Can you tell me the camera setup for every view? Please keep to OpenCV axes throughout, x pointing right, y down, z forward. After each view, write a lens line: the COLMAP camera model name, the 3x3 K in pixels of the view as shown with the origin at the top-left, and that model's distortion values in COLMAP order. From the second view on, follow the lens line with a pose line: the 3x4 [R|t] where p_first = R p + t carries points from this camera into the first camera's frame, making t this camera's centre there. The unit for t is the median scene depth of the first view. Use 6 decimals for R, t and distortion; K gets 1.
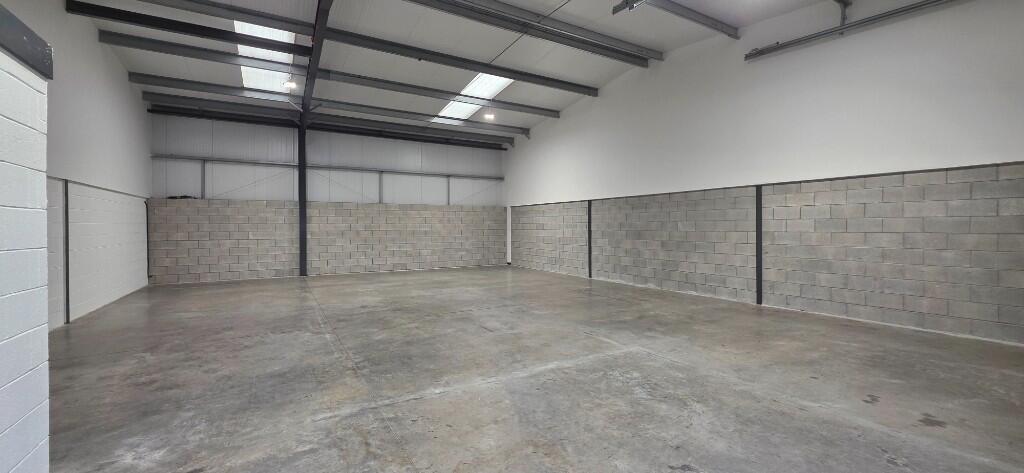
lens RADIAL K [[408.7, 0, 516.3], [0, 408.7, 229.3], [0, 0, 1]] dist [-0.002419, 0.000412]
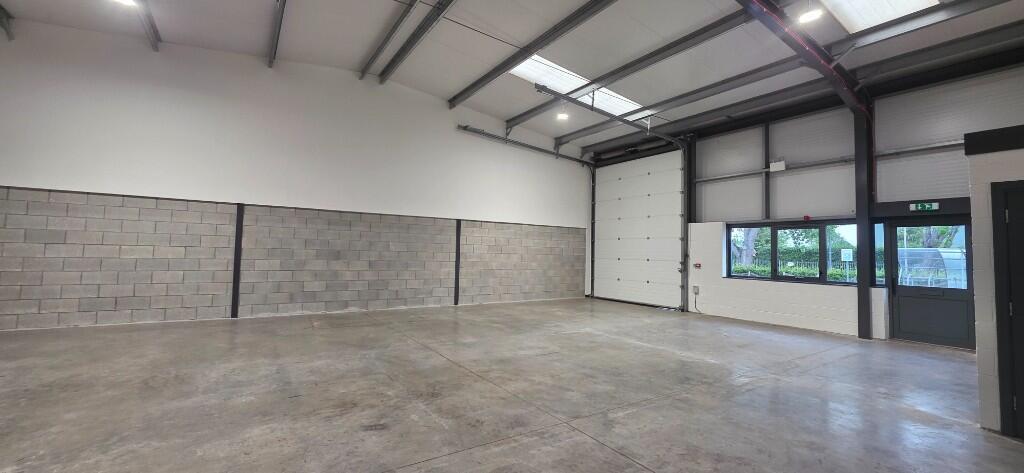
lens RADIAL K [[408.7, 0, 516.2], [0, 408.7, 229.7], [0, 0, 1]] dist [-0.002419, 0.000412]
pose [[-0.055603, 0.056930, 0.996829, -1.172612], [-0.018669, 0.998139, -0.058046, 0.006976], [-0.998278, -0.021838, -0.054437, 1.260834]]
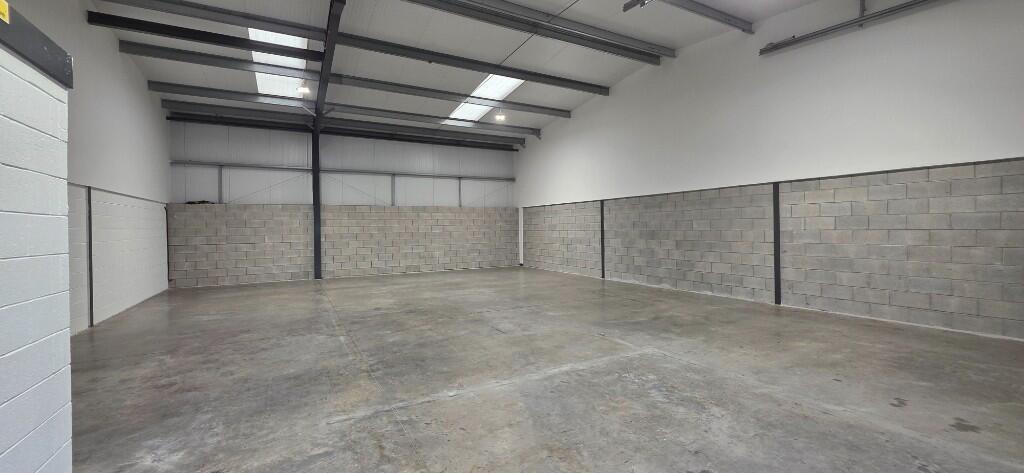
lens RADIAL K [[408.7, 0, 516.1], [0, 408.7, 229.8], [0, 0, 1]] dist [-0.002419, 0.000412]
pose [[0.999504, -0.010734, -0.029603, -0.000284], [0.010707, 0.999942, -0.001079, -0.000342], [0.029613, 0.000761, 0.999561, 0.006326]]
